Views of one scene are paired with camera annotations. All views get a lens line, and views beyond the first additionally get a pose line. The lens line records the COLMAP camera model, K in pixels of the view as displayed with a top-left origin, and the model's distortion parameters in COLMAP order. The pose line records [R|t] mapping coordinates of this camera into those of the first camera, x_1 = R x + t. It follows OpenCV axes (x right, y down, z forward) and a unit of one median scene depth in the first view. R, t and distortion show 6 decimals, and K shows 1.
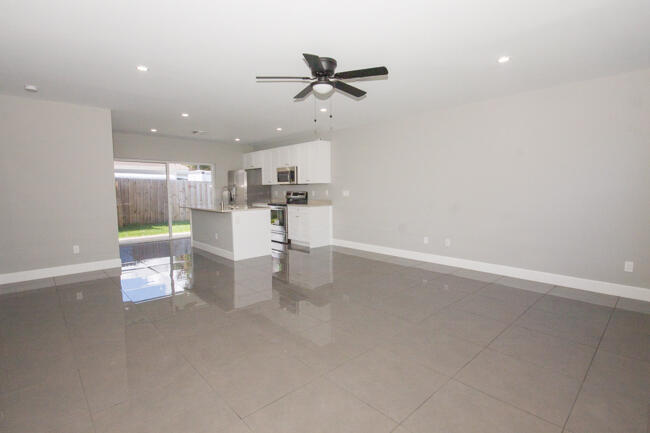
lens RADIAL K [[315.8, 0, 327.5], [0, 315.8, 214.3], [0, 0, 1]] dist [0.006454, 0.000547]
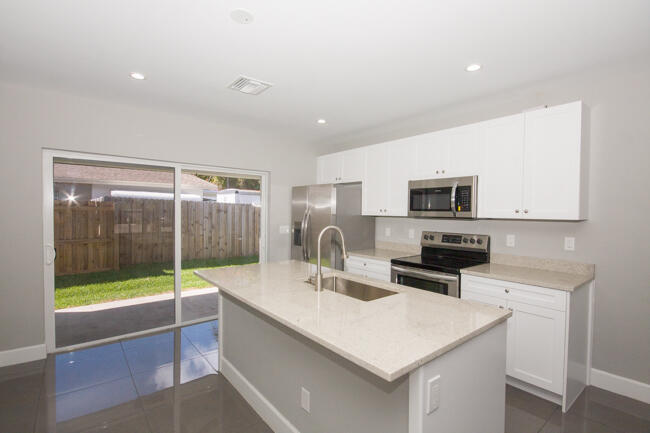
lens RADIAL K [[315.8, 0, 322.2], [0, 315.8, 220.5], [0, 0, 1]] dist [0.006454, 0.000547]
pose [[0.995609, 0.022347, -0.090905, -0.160323], [-0.027011, 0.998364, -0.050401, -0.042282], [0.089630, 0.052636, 0.994583, 0.364995]]
